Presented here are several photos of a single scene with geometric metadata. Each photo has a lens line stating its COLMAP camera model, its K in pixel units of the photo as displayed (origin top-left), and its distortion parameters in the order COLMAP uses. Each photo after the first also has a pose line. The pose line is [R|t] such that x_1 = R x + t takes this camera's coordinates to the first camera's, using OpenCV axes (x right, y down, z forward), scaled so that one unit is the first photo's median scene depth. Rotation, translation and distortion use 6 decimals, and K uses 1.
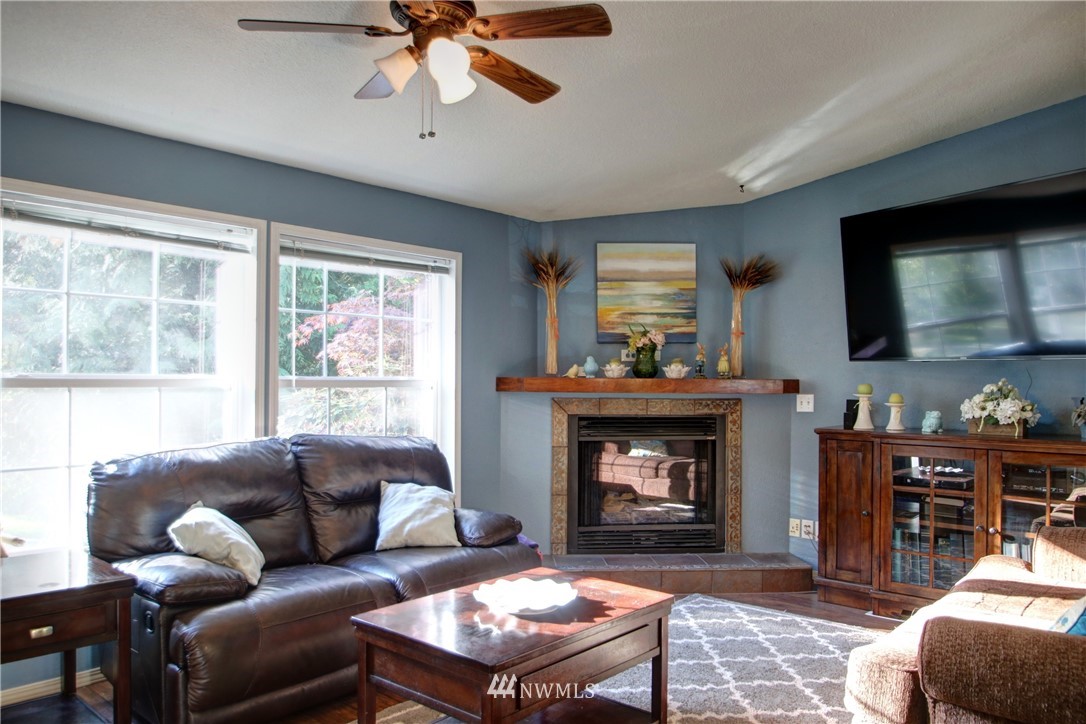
lens RADIAL K [[825.2, 0, 543.0], [0, 825.2, 362.0], [0, 0, 1]] dist [-0.003100, -0.000774]
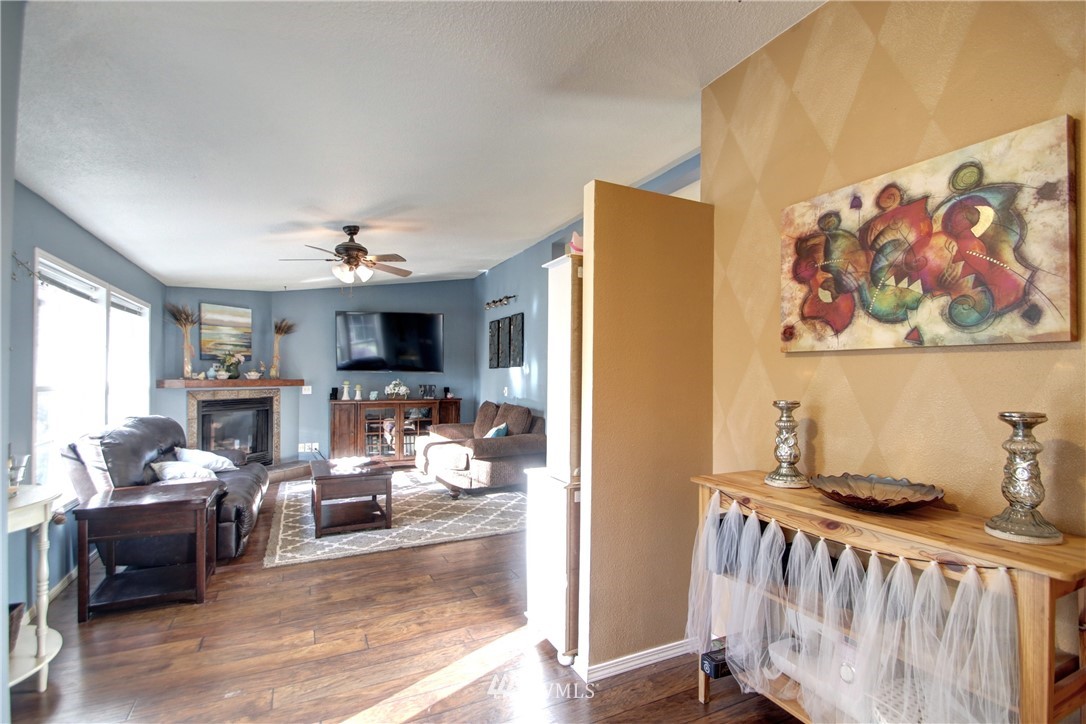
lens RADIAL K [[509.5, 0, 548.5], [0, 509.5, 374.4], [0, 0, 1]] dist [0.011050, -0.020258]
pose [[0.388481, -0.000834, 0.921456, -0.673839], [-0.019237, 0.999774, 0.009015, -0.015847], [-0.921256, -0.021228, 0.388377, -0.112117]]
